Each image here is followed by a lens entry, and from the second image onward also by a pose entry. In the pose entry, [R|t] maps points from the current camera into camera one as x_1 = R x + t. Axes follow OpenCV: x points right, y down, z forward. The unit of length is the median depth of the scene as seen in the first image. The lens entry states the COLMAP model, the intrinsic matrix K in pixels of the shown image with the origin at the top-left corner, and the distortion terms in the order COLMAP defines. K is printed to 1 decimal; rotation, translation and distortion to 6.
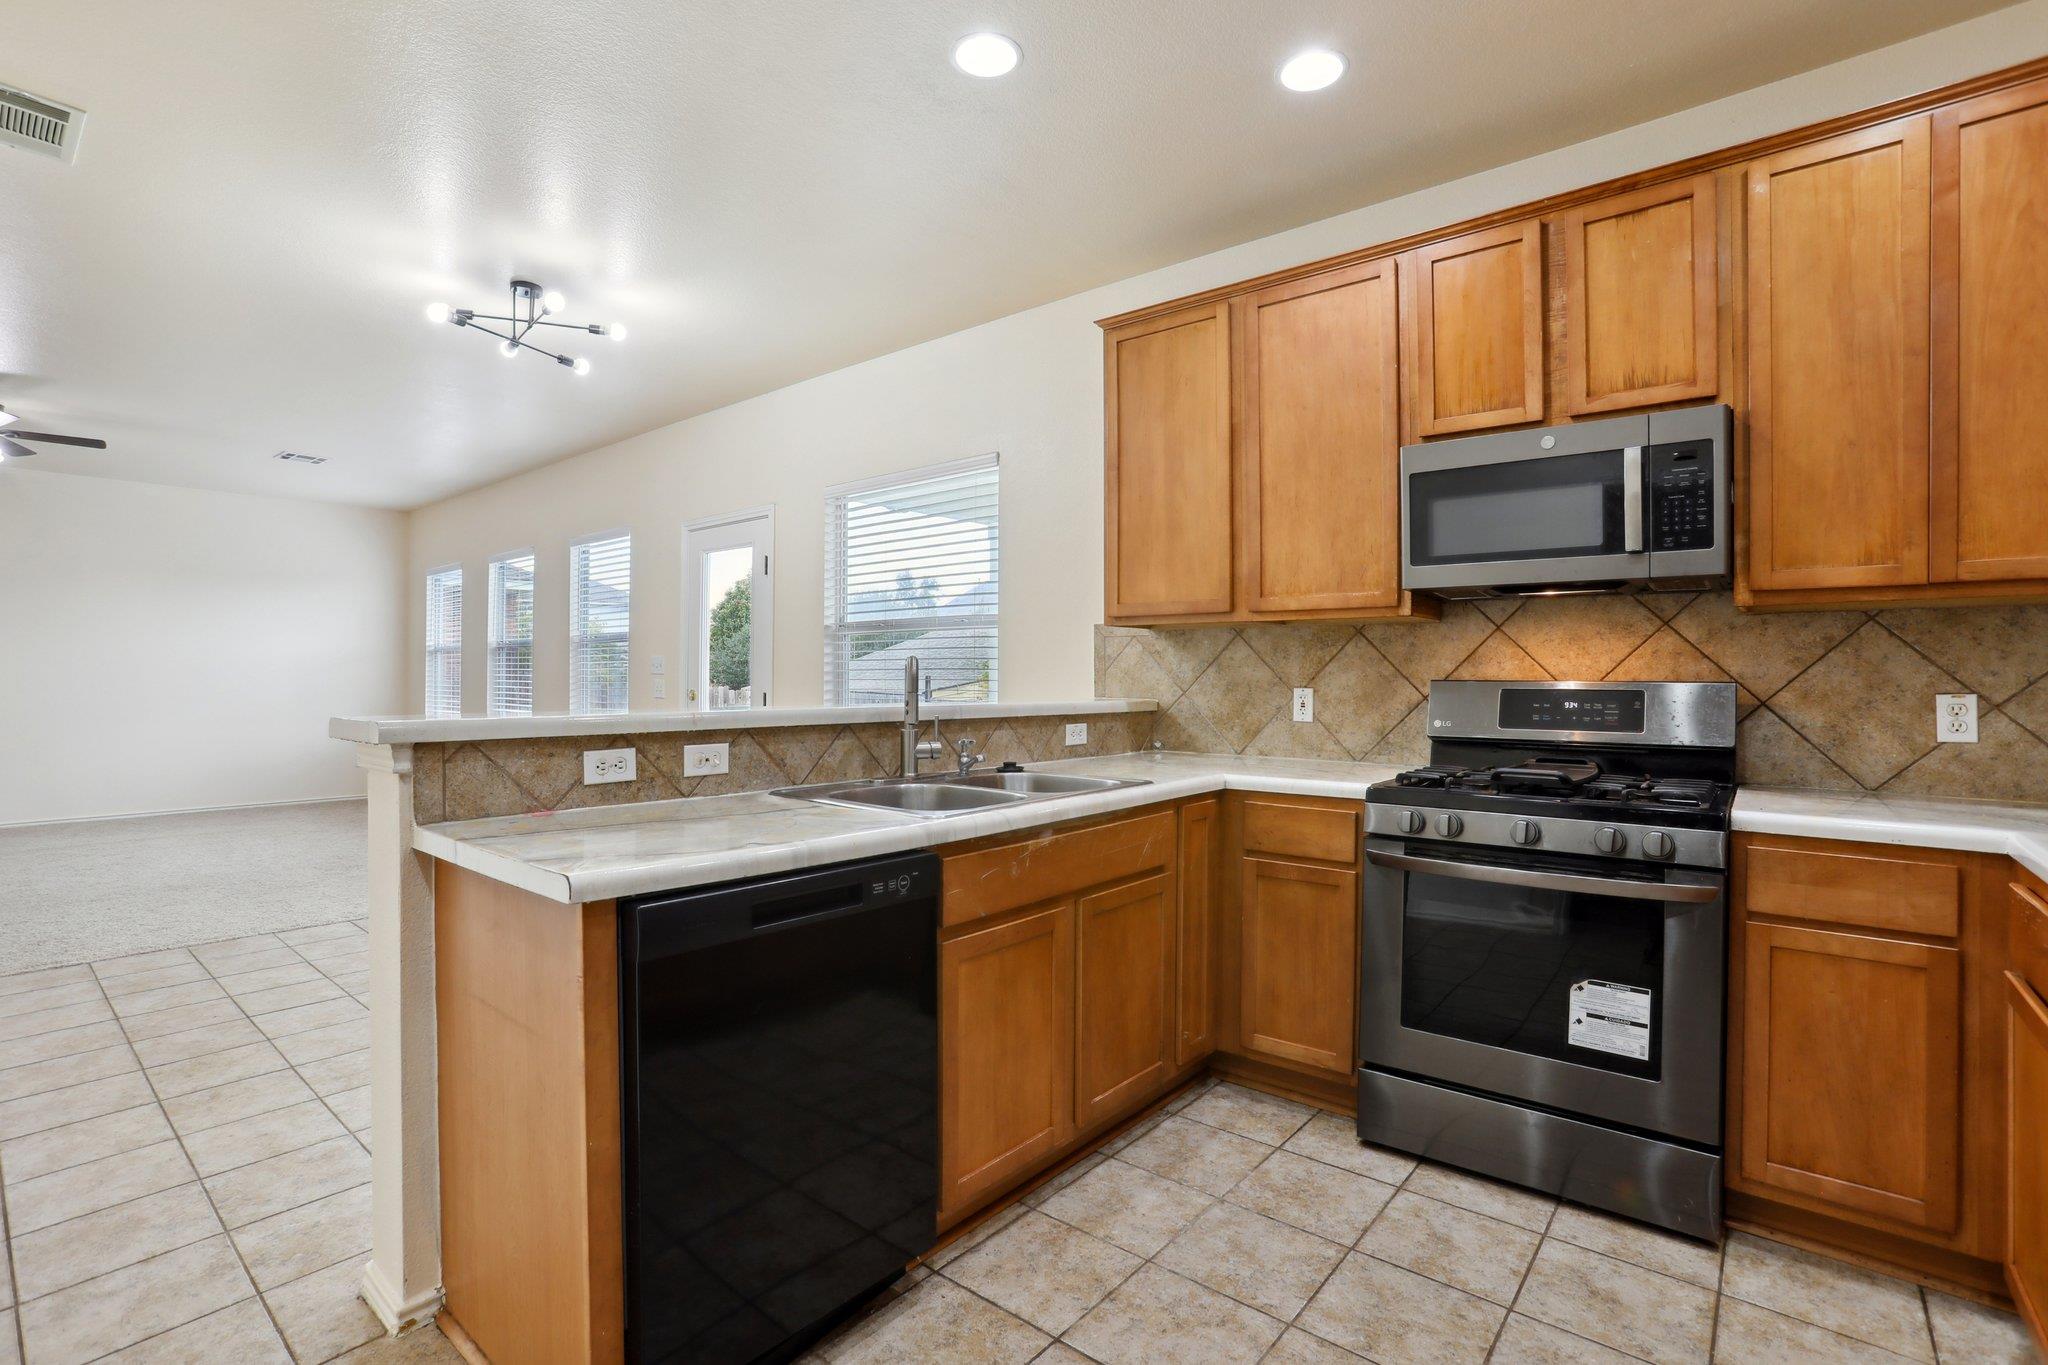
lens RADIAL K [[935.9, 0, 1006.6], [0, 935.9, 681.8], [0, 0, 1]] dist [-0.035400, 0.011307]
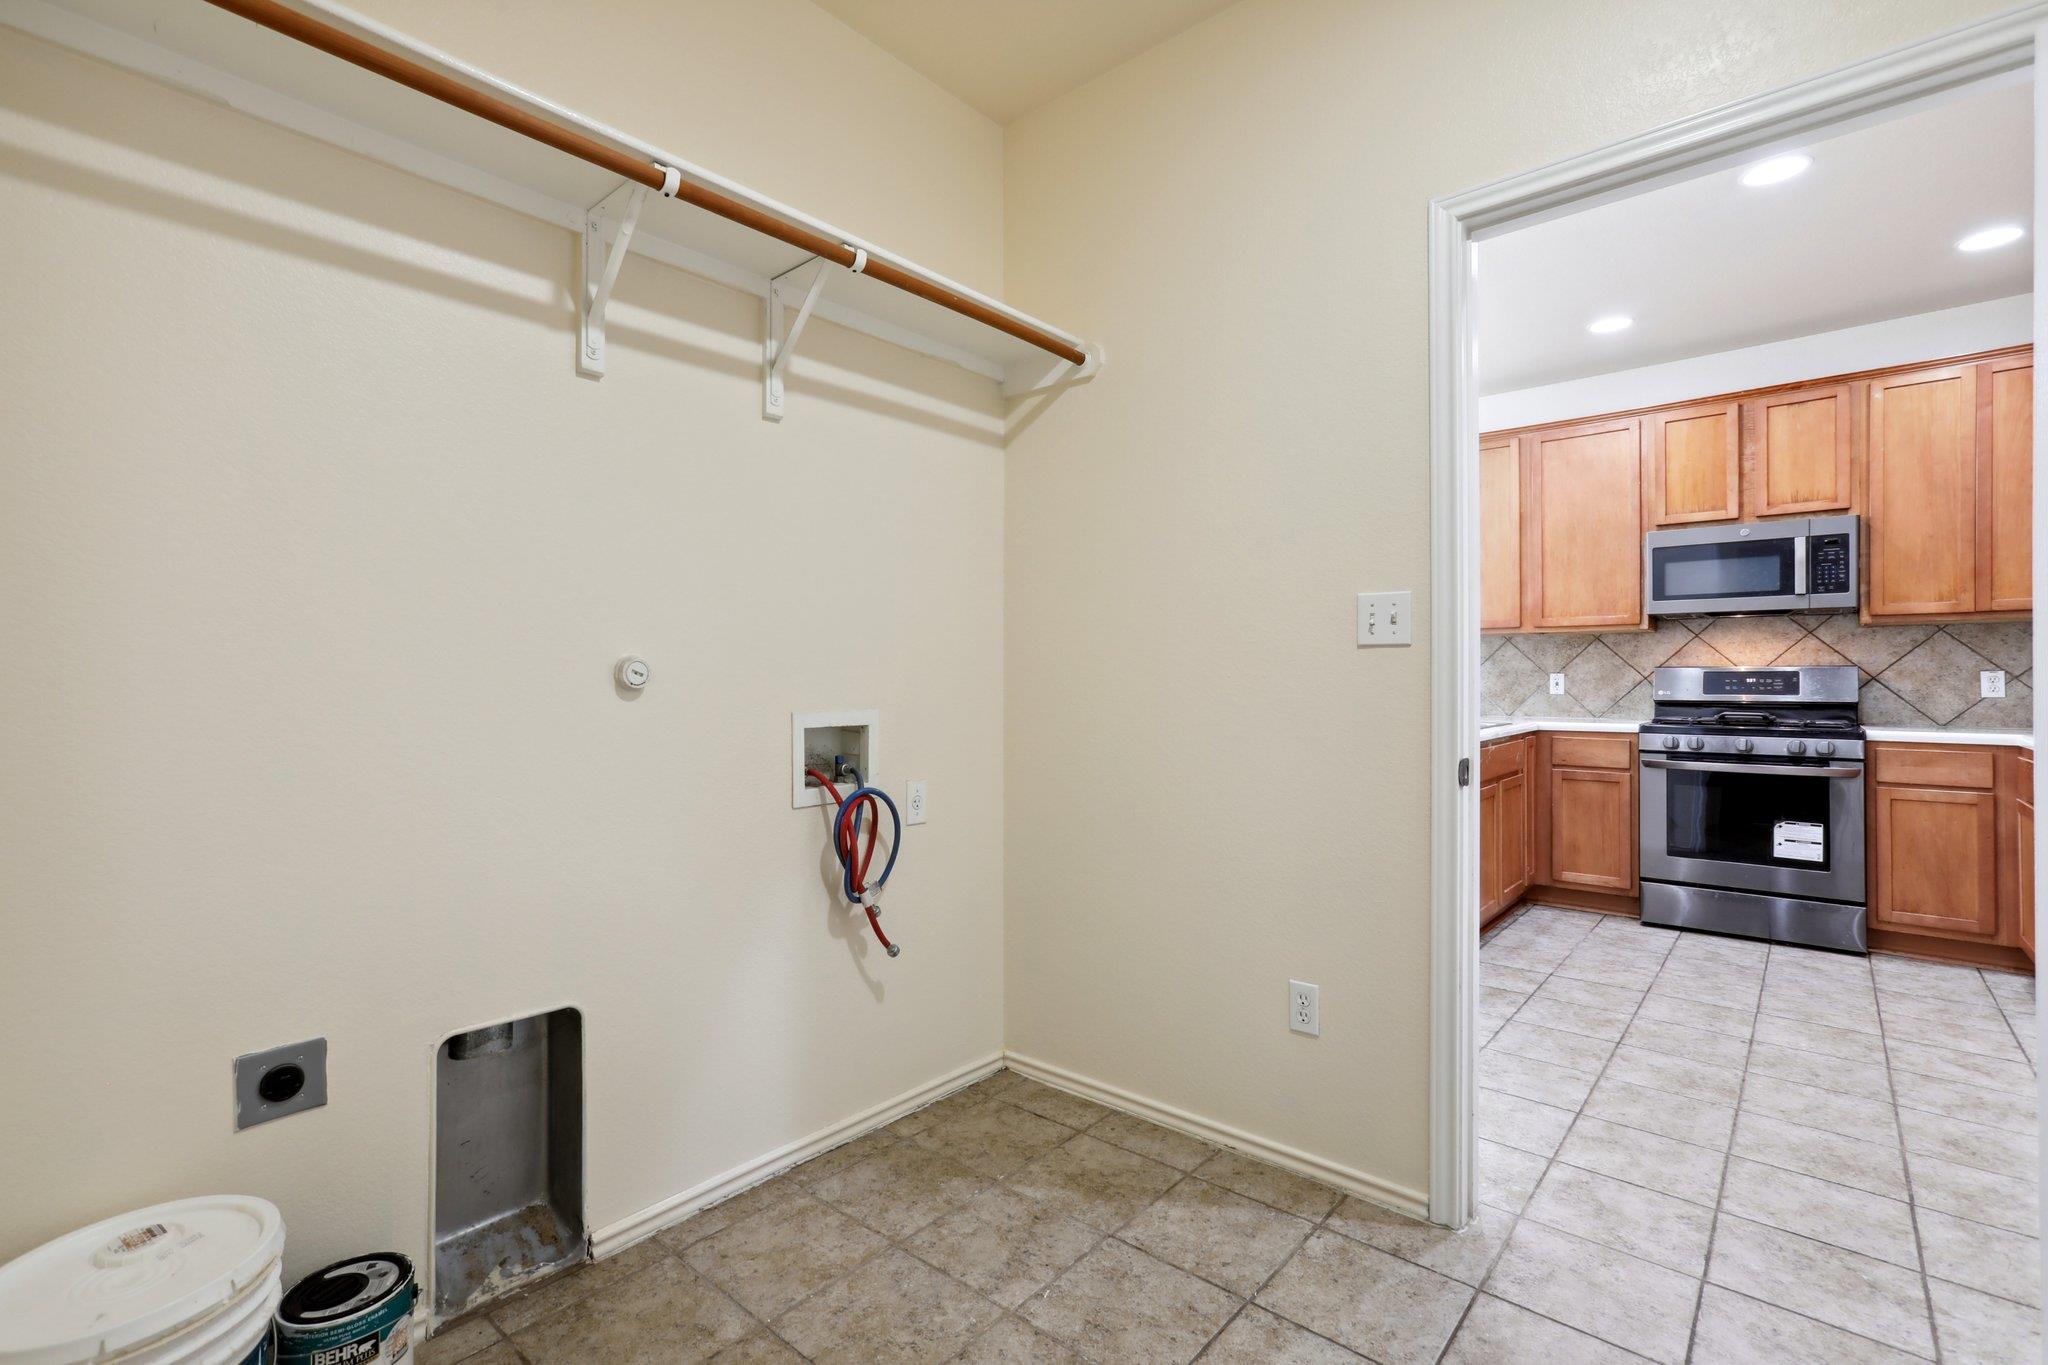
lens RADIAL K [[913.8, 0, 1016.8], [0, 913.8, 679.3], [0, 0, 1]] dist [0.027813, -0.003184]
pose [[0.999964, -0.004863, -0.006912, -0.843647], [0.004823, 0.999971, -0.005848, 0.030109], [0.006940, 0.005814, 0.999959, -0.836088]]
